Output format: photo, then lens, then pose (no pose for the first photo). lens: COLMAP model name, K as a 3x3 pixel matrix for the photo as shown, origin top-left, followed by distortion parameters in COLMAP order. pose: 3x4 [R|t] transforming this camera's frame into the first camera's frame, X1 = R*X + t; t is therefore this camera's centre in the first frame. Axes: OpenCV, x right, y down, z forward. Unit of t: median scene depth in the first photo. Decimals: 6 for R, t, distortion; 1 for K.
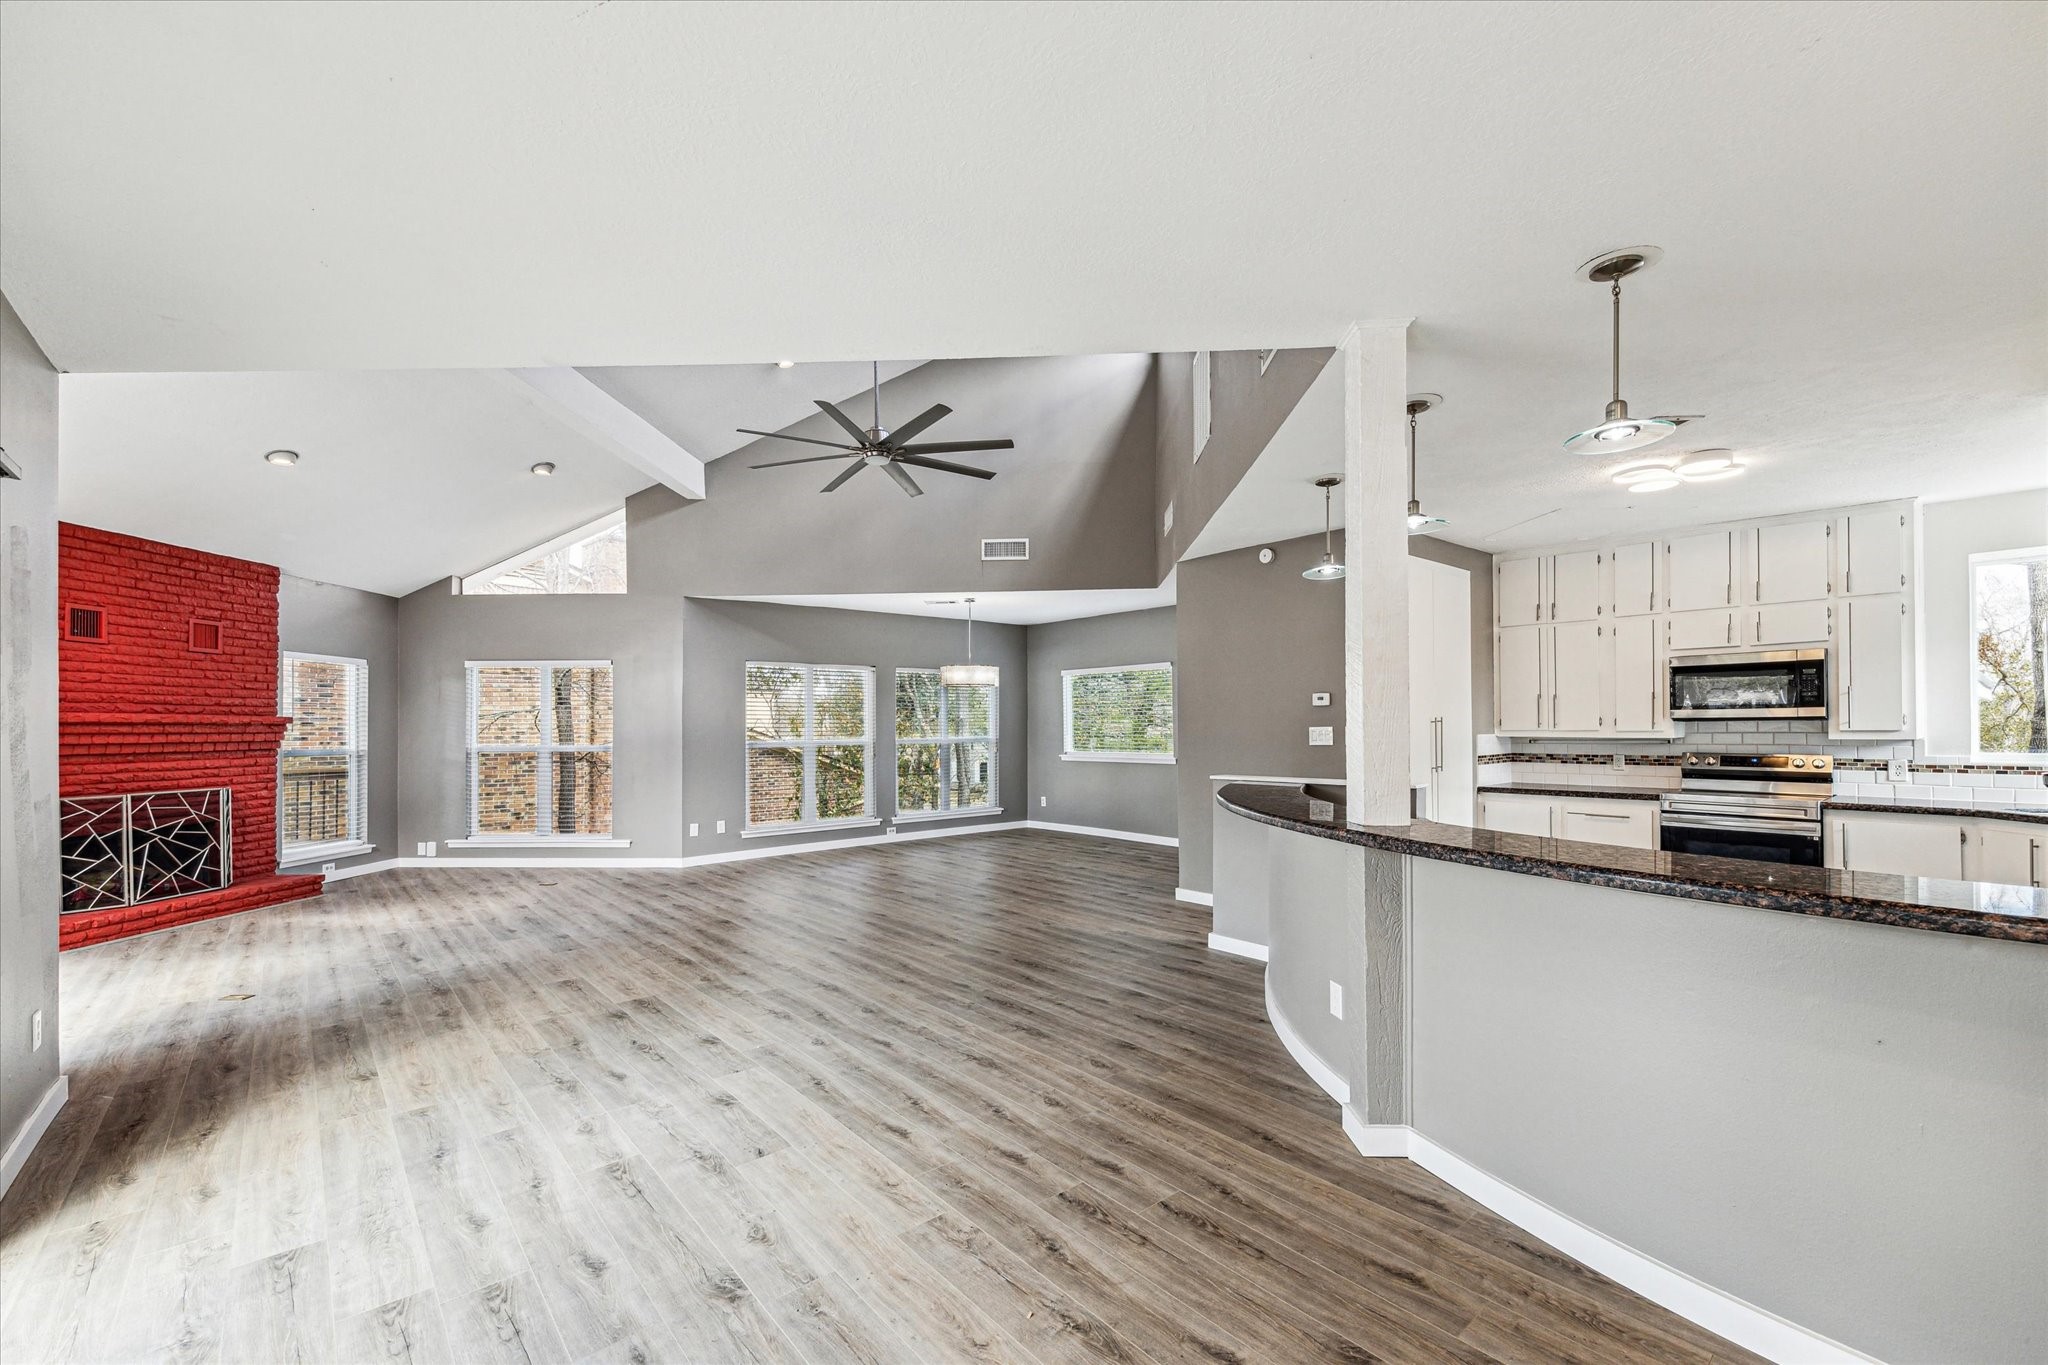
lens RADIAL K [[848.4, 0, 1016.8], [0, 848.4, 718.4], [0, 0, 1]] dist [0.008030, 0.000091]
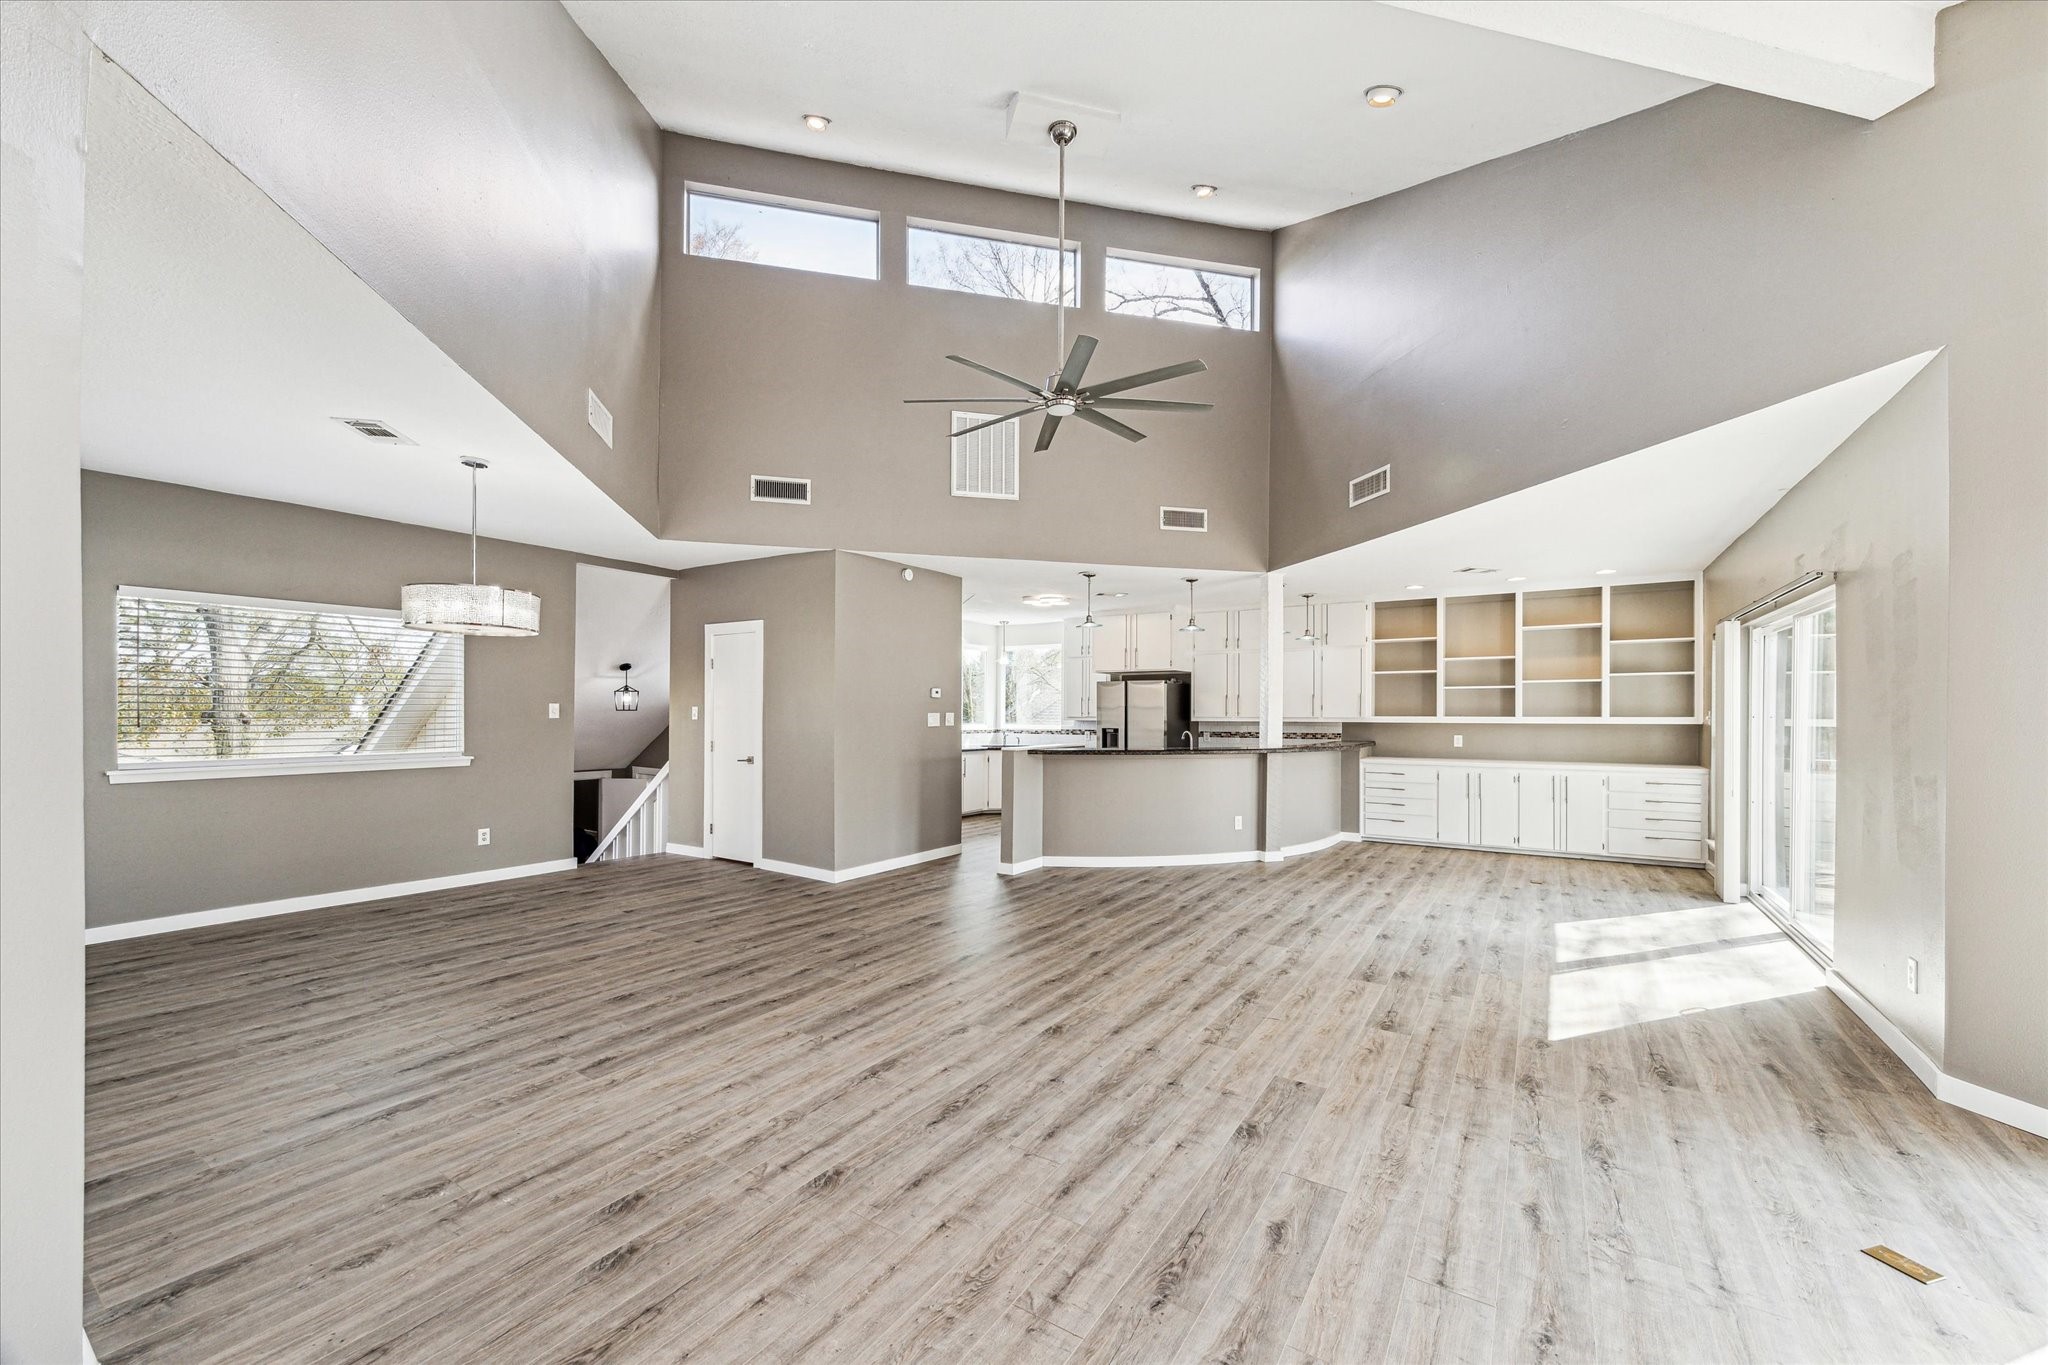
lens RADIAL K [[797.1, 0, 1025.4], [0, 797.1, 712.9], [0, 0, 1]] dist [0.001938, 0.000067]
pose [[-0.281778, 0.002772, 0.959476, -0.915303], [-0.011864, 0.999909, -0.006373, 0.015768], [-0.959406, -0.013179, -0.281720, 1.220338]]
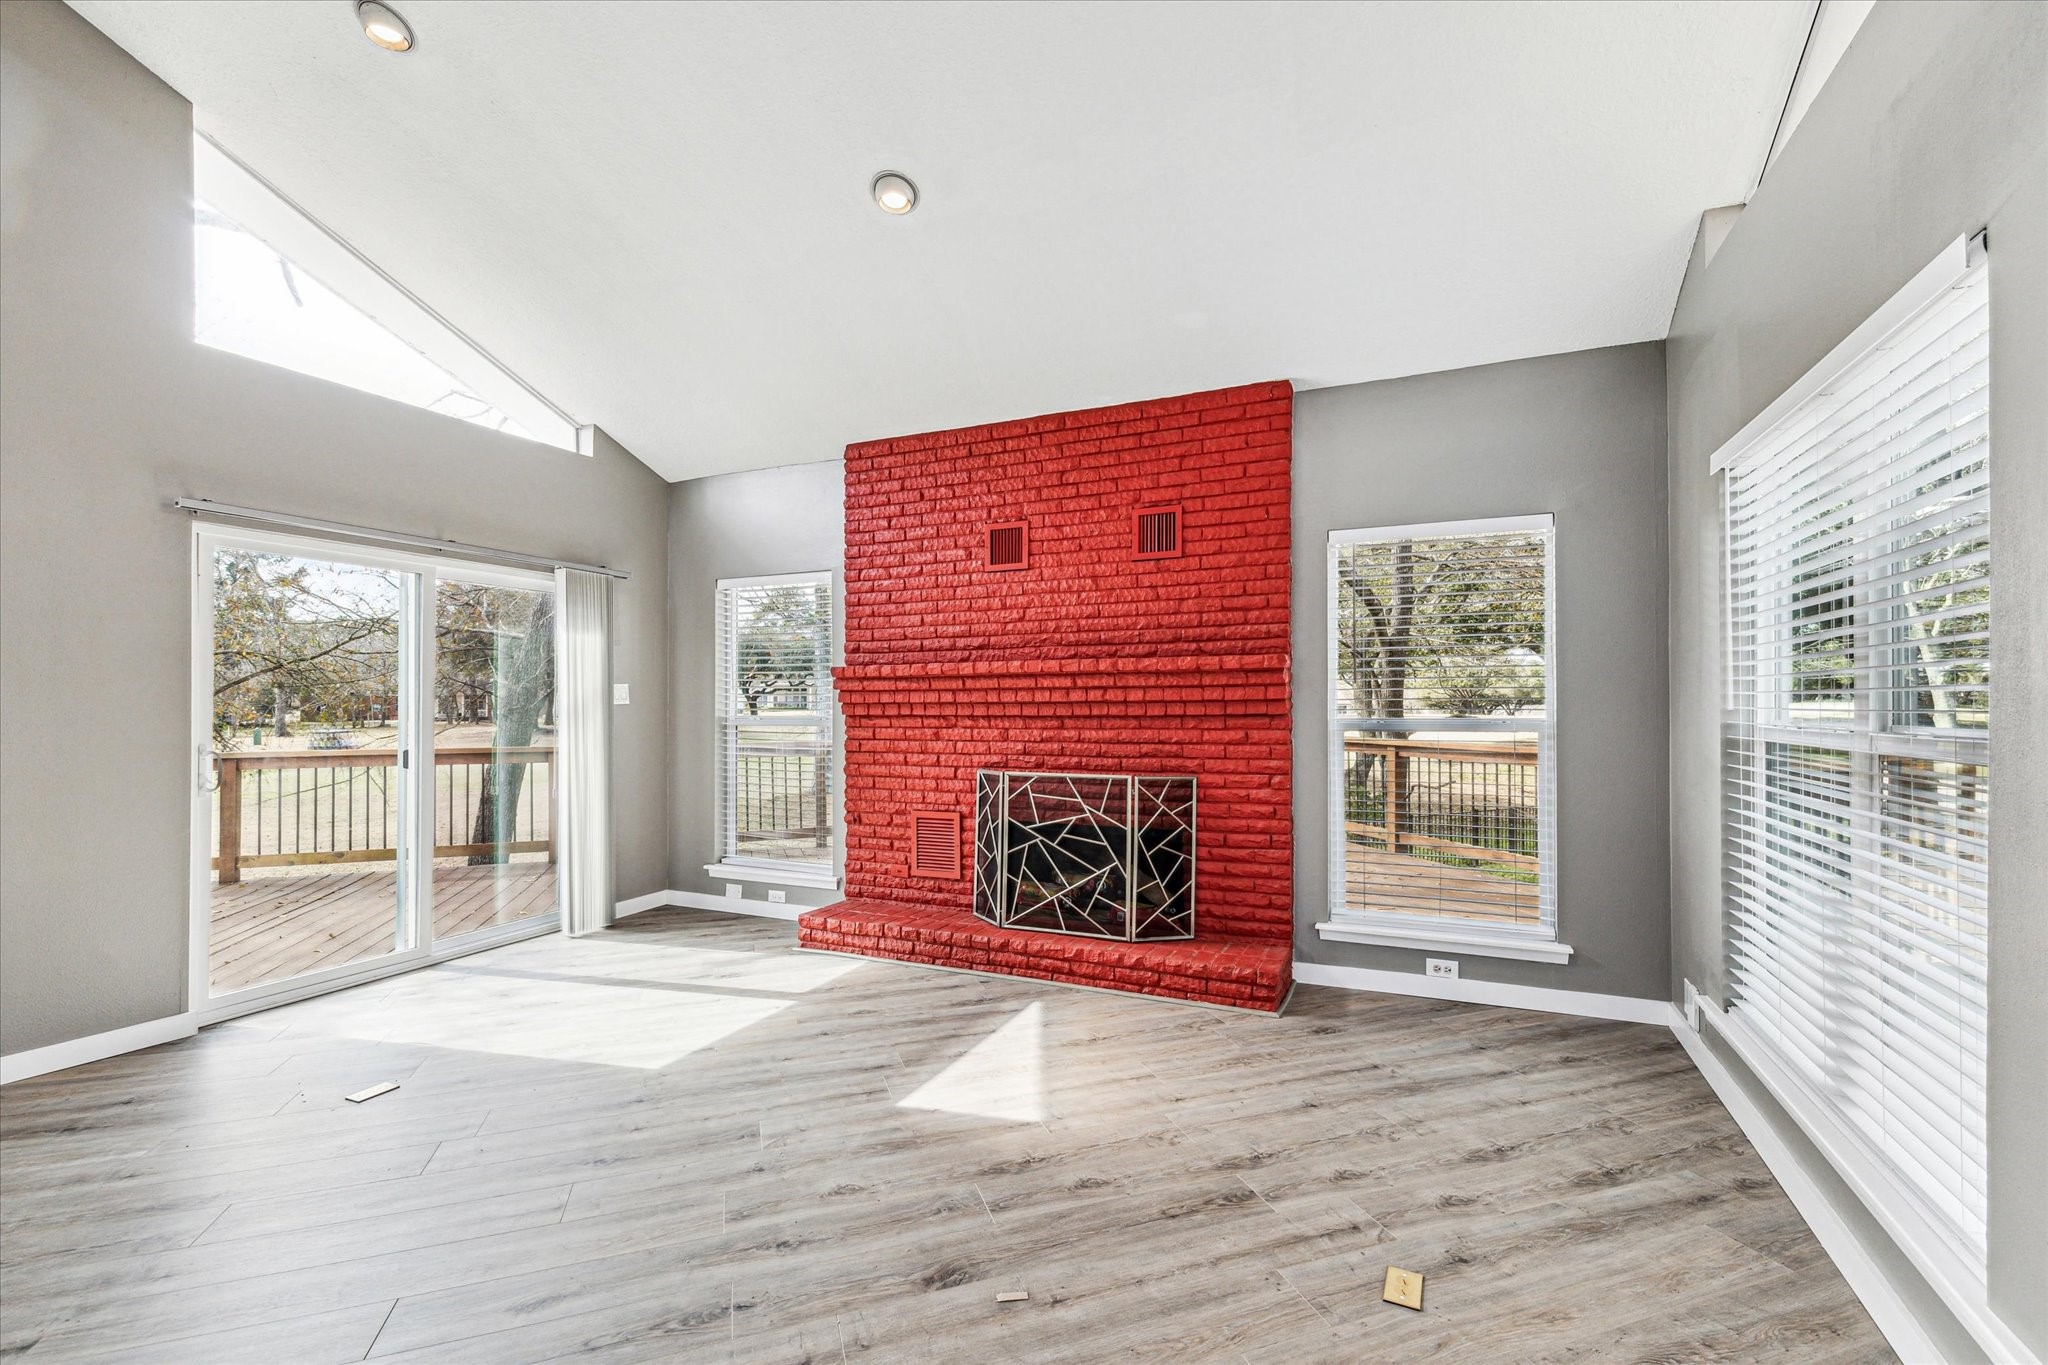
lens RADIAL K [[876.7, 0, 1031.0], [0, 876.7, 691.6], [0, 0, 1]] dist [0.015271, -0.000098]
pose [[-0.364299, -0.008463, -0.931244, -0.354466], [0.017830, 0.999712, -0.016060, 0.033105], [0.931111, -0.022454, -0.364043, 1.295338]]
